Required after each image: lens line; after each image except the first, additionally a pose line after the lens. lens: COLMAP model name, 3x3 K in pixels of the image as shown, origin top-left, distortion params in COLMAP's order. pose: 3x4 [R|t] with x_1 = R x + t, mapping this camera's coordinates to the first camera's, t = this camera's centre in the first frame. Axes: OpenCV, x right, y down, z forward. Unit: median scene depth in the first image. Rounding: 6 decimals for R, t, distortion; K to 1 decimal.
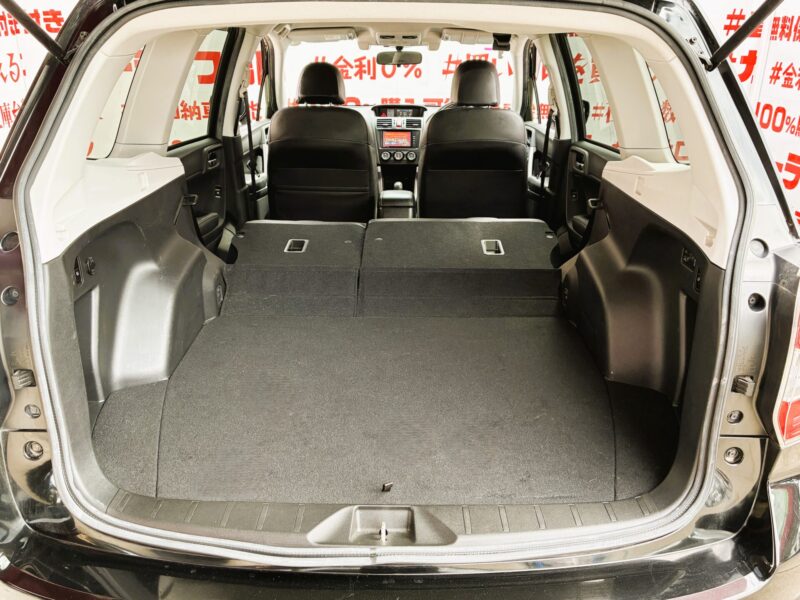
lens RADIAL K [[616.6, 0, 397.0], [0, 616.6, 296.1], [0, 0, 1]] dist [0.047665, -0.058575]
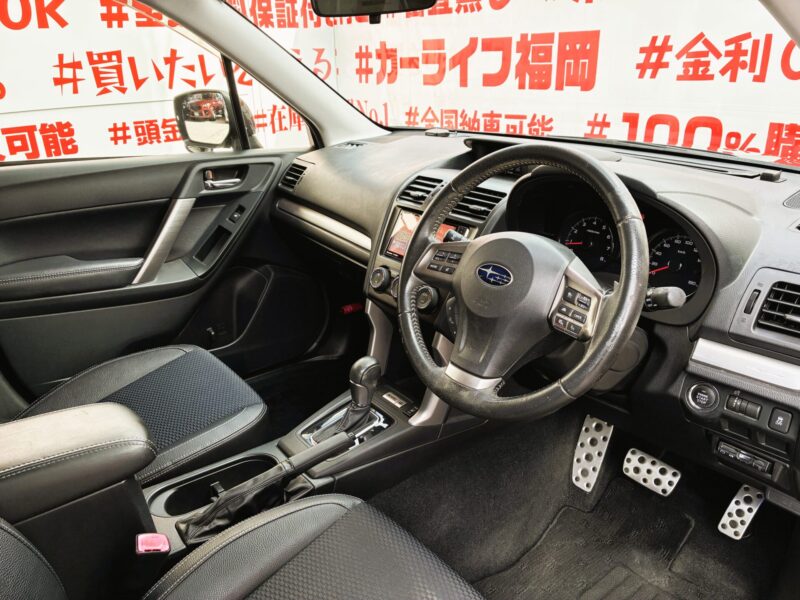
lens RADIAL K [[616.6, 0, 396.3], [0, 616.6, 292.5], [0, 0, 1]] dist [0.047665, -0.058575]
pose [[0.631139, 0.262057, -0.730062, 0.254021], [-0.272454, 0.956126, 0.107667, -0.255359], [0.726246, 0.130955, 0.674847, 0.744201]]
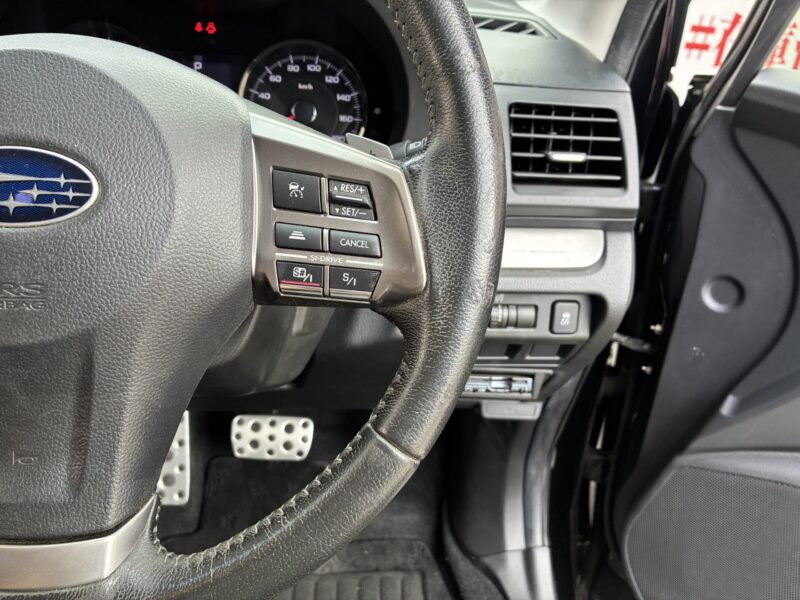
lens RADIAL K [[616.6, 0, 404.9], [0, 616.6, 297.0], [0, 0, 1]] dist [0.047665, -0.058575]
pose [[0.995073, 0.037259, 0.091873, 0.137819], [-0.047494, 0.992588, 0.111863, -0.244059], [-0.087024, -0.115676, 0.989467, 0.863035]]
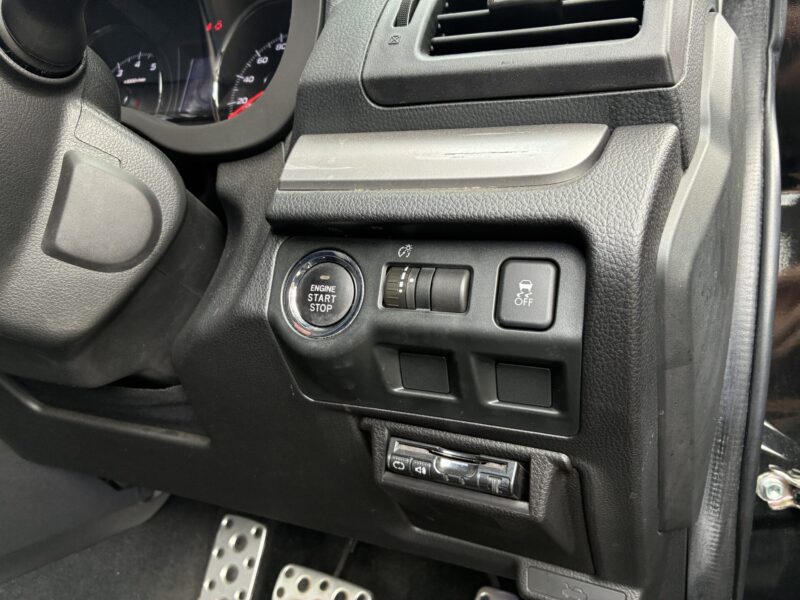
lens RADIAL K [[616.6, 0, 412.8], [0, 616.6, 298.3], [0, 0, 1]] dist [0.047665, -0.058575]
pose [[0.897877, 0.065860, -0.435291, 0.208421], [-0.183529, 0.954729, -0.234113, -0.205067], [0.400167, 0.290093, 0.869317, 0.937017]]
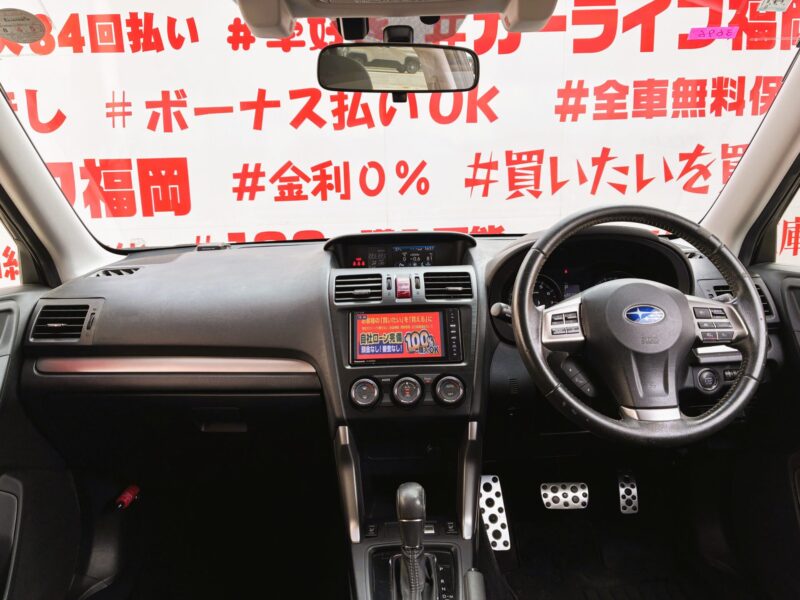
lens RADIAL K [[616.6, 0, 400.9], [0, 616.6, 298.1], [0, 0, 1]] dist [0.047665, -0.058575]
pose [[0.999000, -0.038559, 0.022638, -0.005631], [0.042457, 0.976825, -0.209788, -0.203037], [-0.014024, 0.210539, 0.977485, 0.676250]]
